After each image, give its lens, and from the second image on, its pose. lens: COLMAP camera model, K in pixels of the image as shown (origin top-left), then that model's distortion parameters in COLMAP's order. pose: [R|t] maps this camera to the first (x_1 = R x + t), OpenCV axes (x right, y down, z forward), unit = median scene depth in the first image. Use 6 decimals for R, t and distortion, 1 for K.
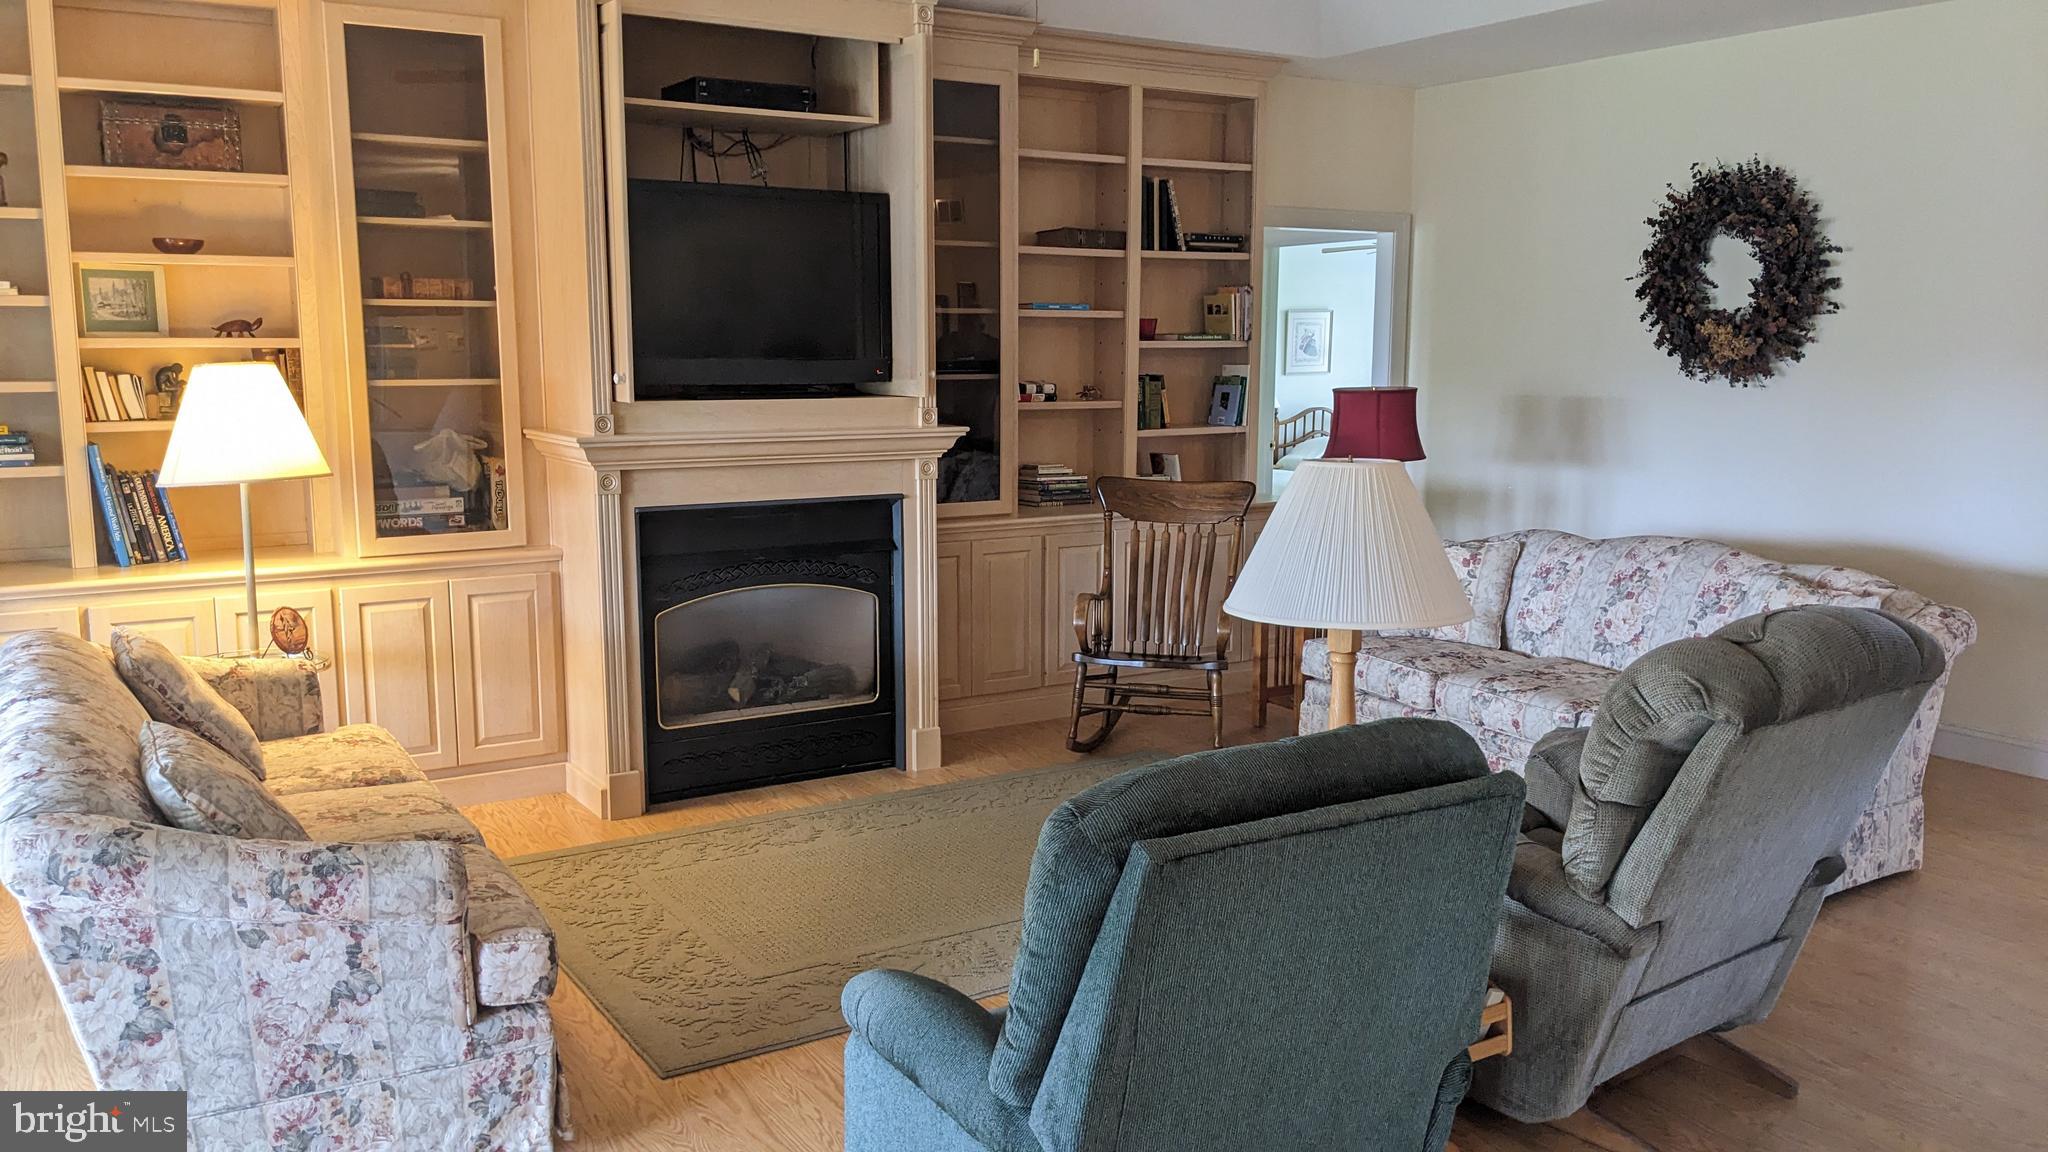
lens RADIAL K [[1626.2, 0, 1022.6], [0, 1626.2, 588.7], [0, 0, 1]] dist [0.037629, -0.045565]
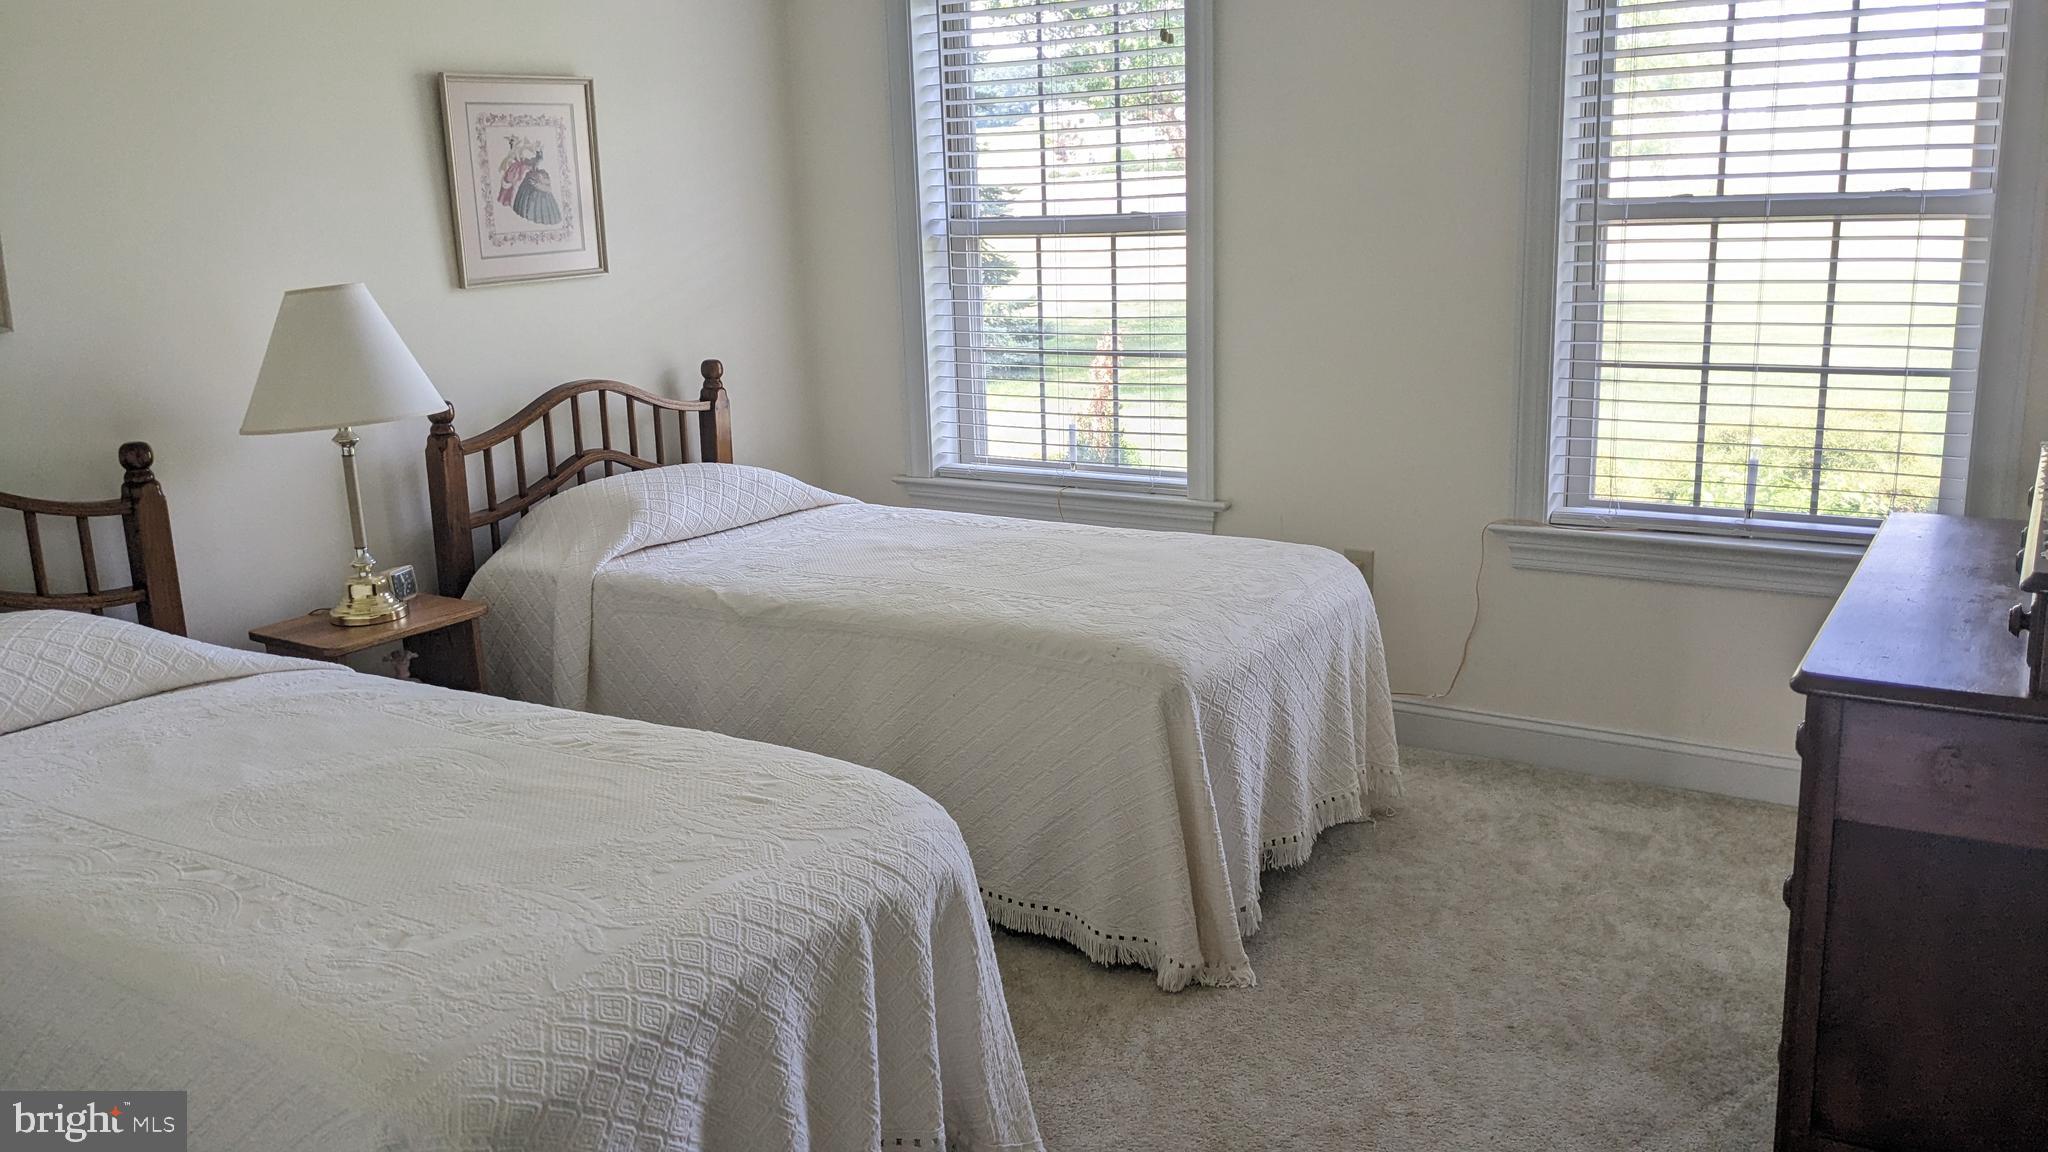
lens RADIAL K [[1626.2, 0, 1025.5], [0, 1626.2, 575.8], [0, 0, 1]] dist [0.037629, -0.045565]
pose [[0.901861, -0.132444, 0.411223, 0.122634], [0.110792, 0.990920, 0.076171, -0.088523], [-0.417578, -0.023135, 0.908347, 0.670881]]
